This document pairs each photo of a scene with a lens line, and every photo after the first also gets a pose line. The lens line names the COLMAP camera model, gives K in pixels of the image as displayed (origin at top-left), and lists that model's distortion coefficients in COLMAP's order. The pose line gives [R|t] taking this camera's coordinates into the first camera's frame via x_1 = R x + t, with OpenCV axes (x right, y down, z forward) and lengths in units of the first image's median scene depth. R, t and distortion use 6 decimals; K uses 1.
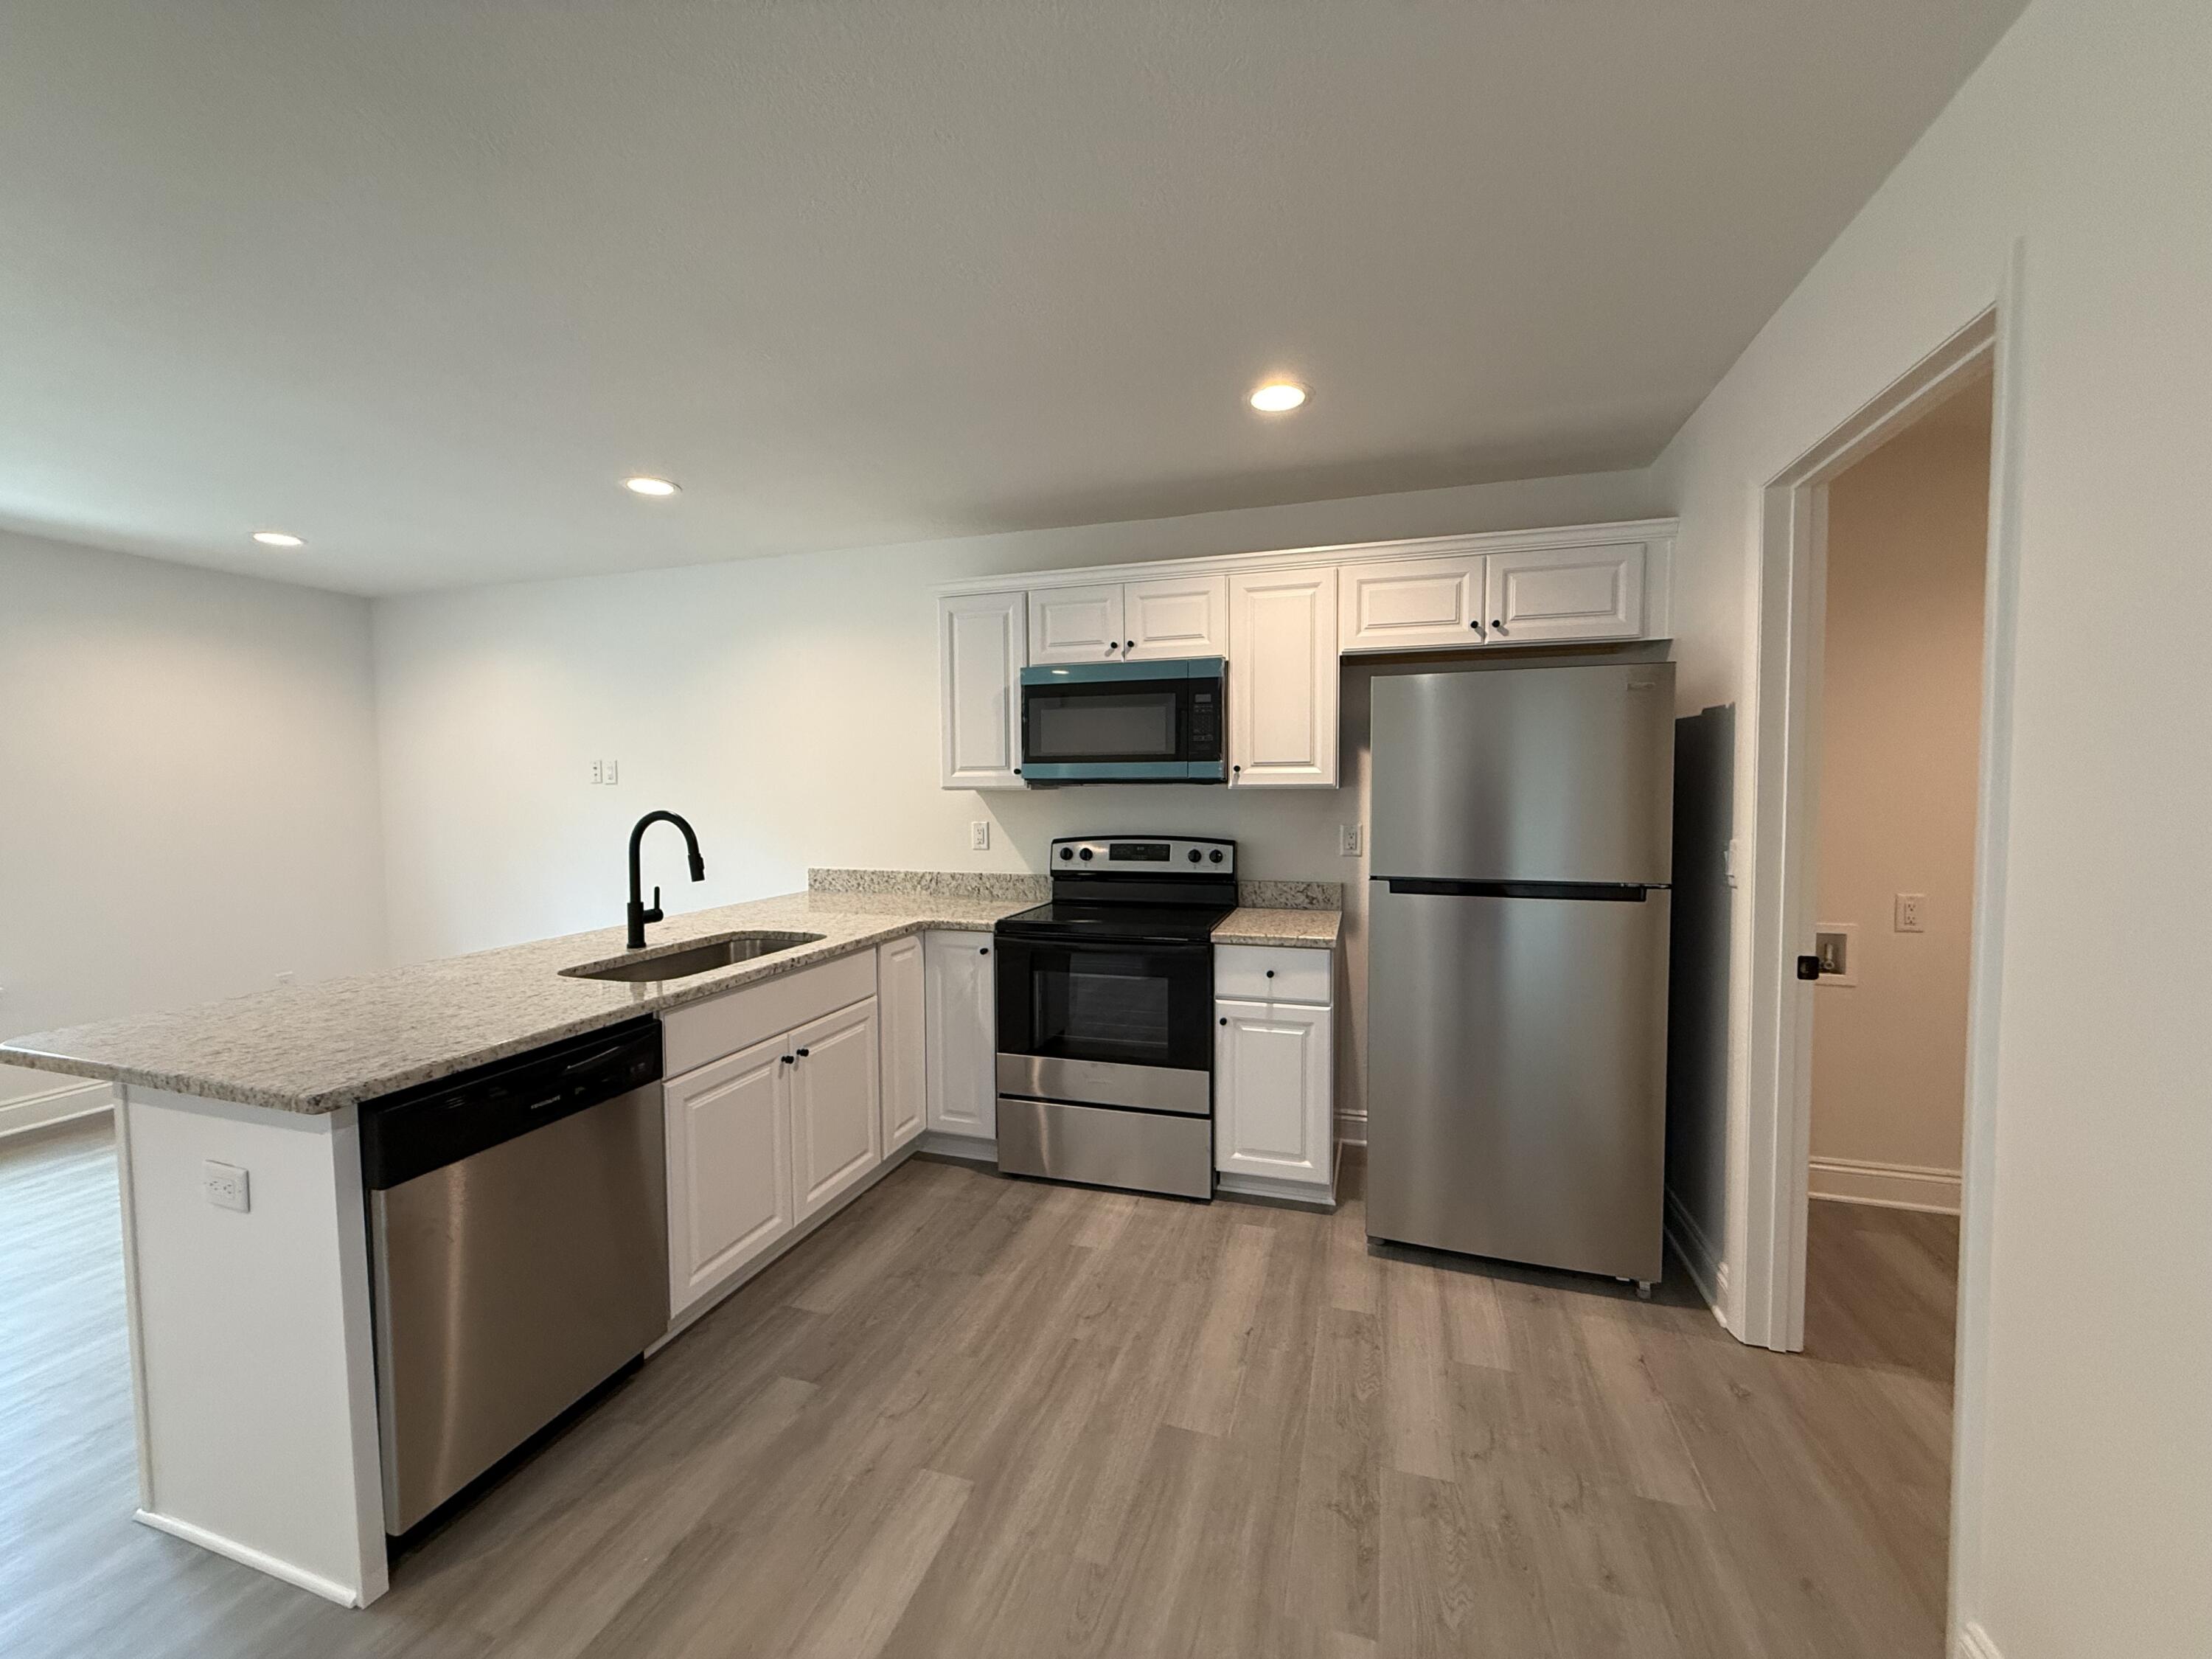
lens RADIAL K [[877.8, 0, 1094.5], [0, 877.8, 834.0], [0, 0, 1]] dist [-0.001977, -0.000478]
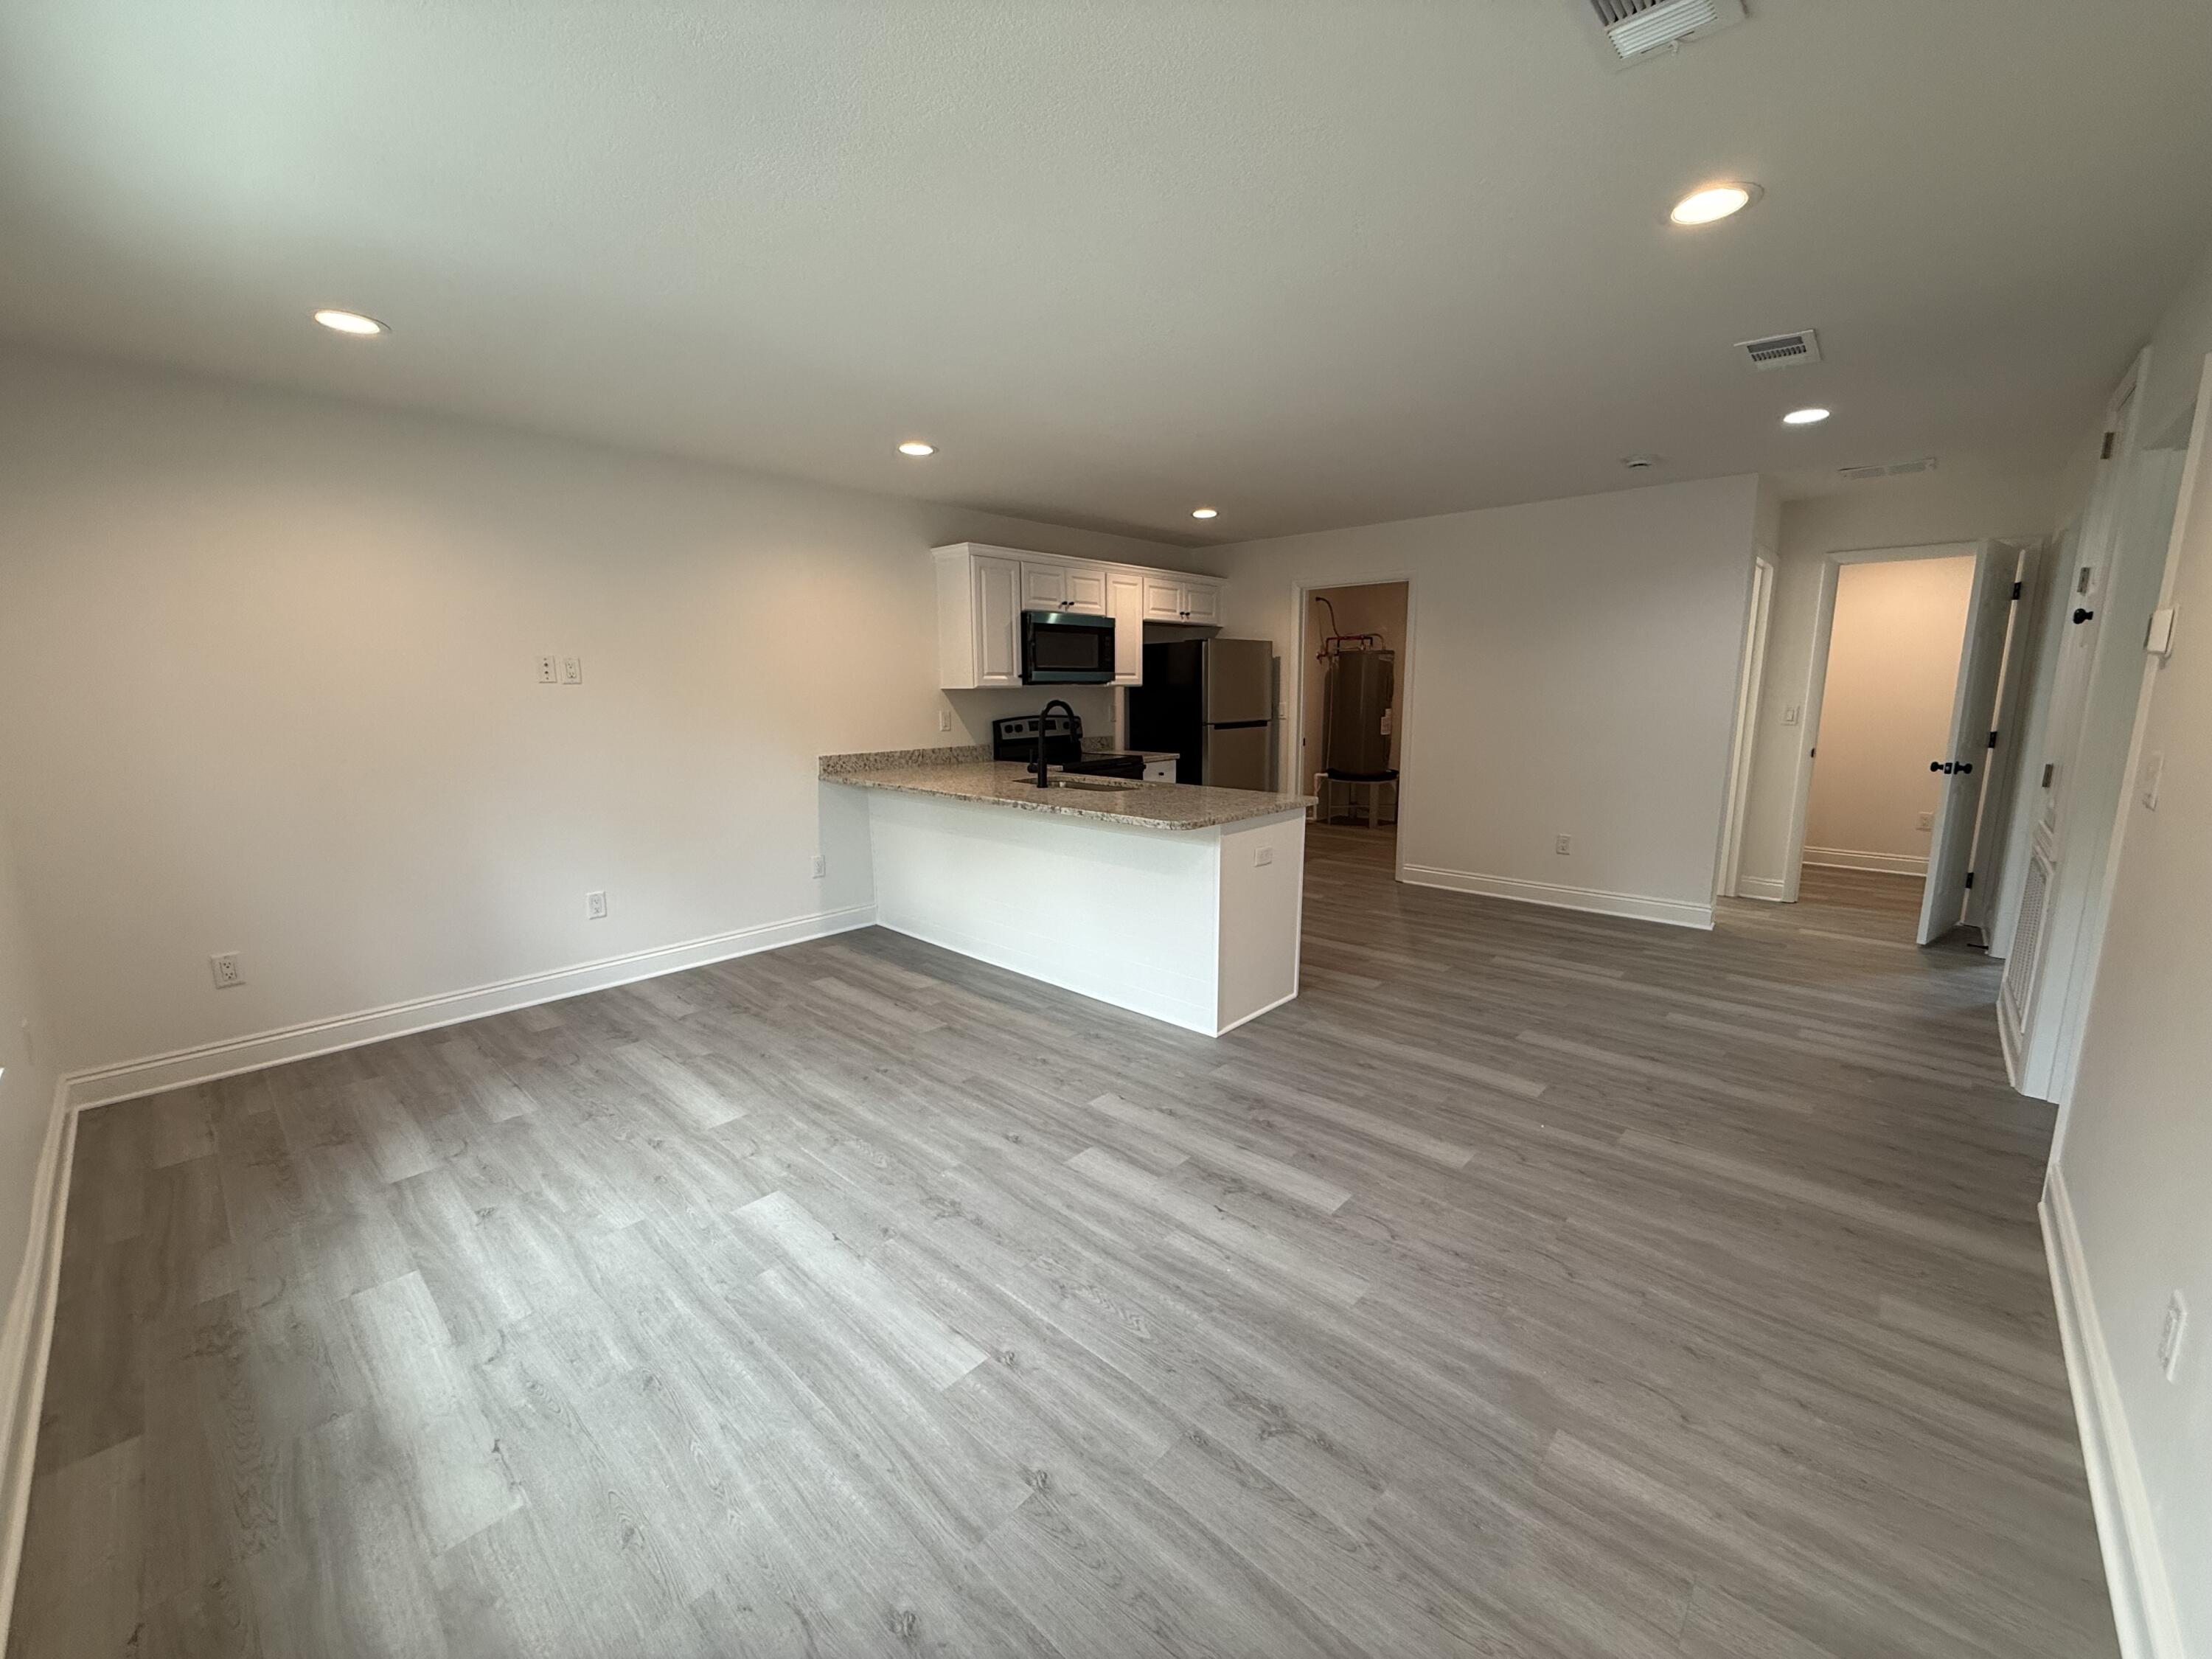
lens RADIAL K [[877.8, 0, 1104.0], [0, 877.8, 834.7], [0, 0, 1]] dist [-0.001977, -0.000478]
pose [[0.423378, -0.151381, 0.893216, -1.743648], [0.051178, 0.988363, 0.143248, -0.008434], [-0.904507, -0.014935, 0.426198, 0.205774]]
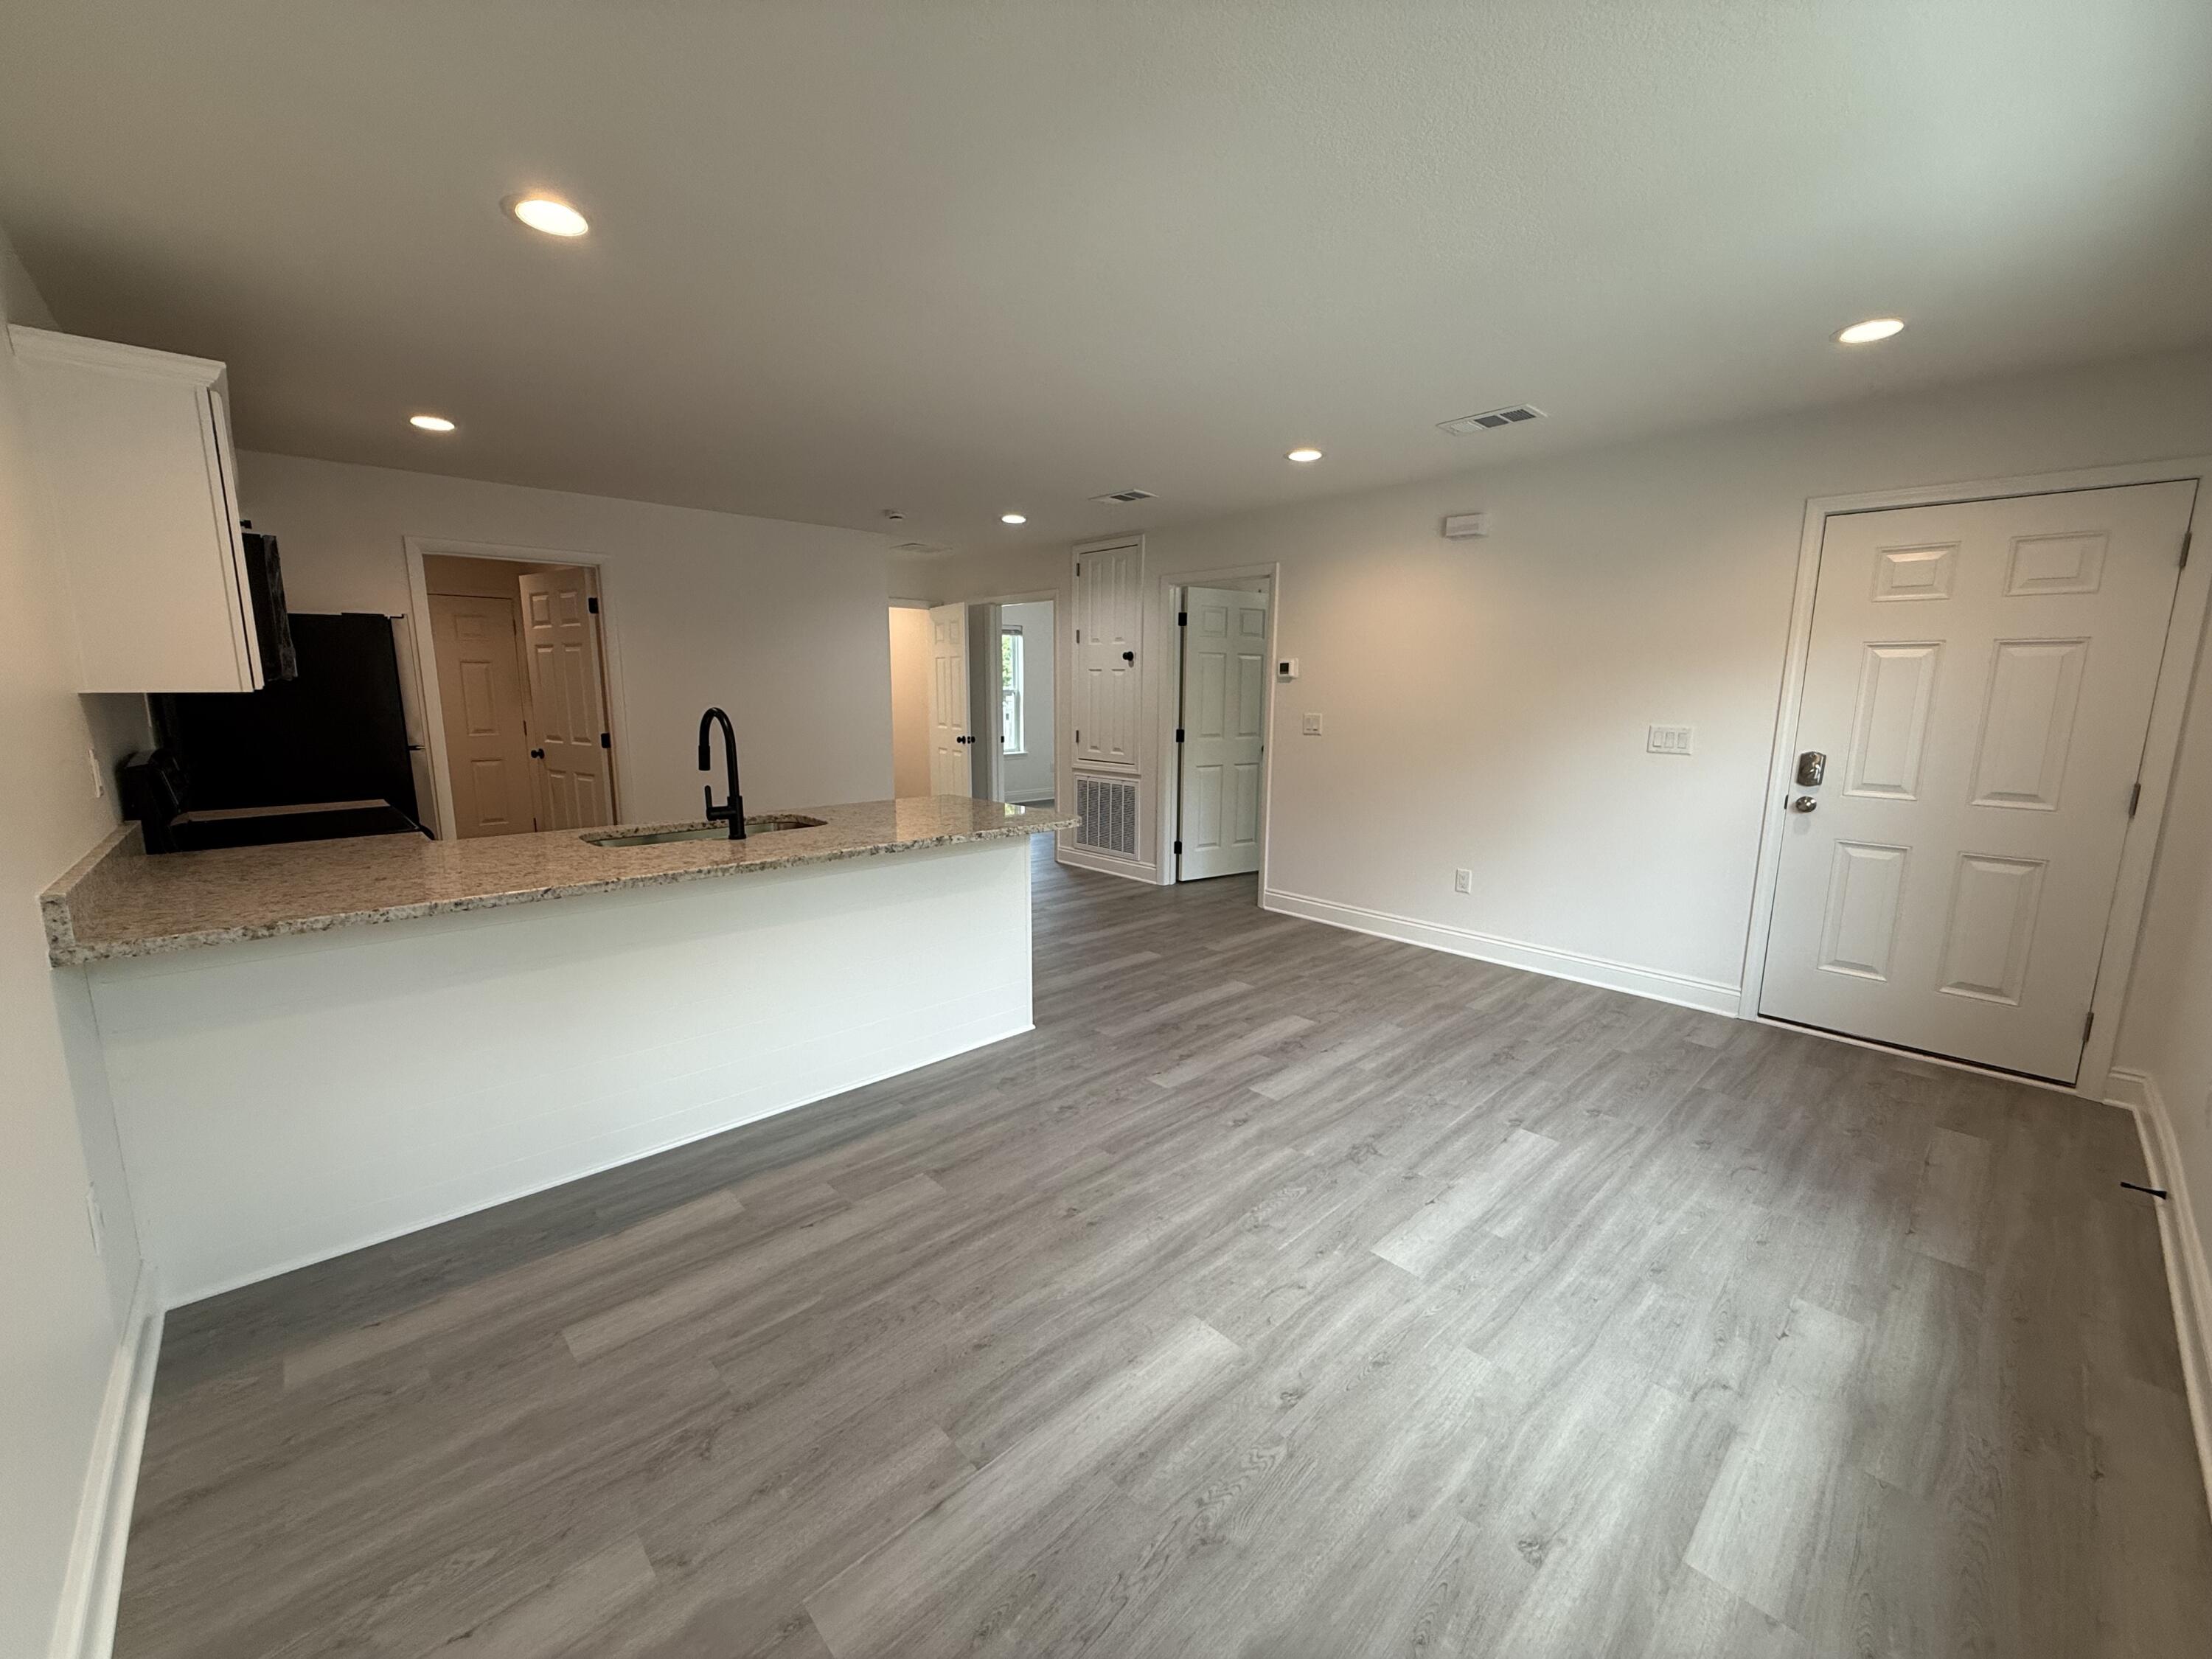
lens RADIAL K [[877.8, 0, 1100.9], [0, 877.8, 832.4], [0, 0, 1]] dist [-0.001977, -0.000478]
pose [[-0.873361, -0.076125, 0.481087, -1.298636], [0.028832, 0.977899, 0.207080, -0.079893], [-0.486219, 0.194727, -0.851864, 1.551035]]
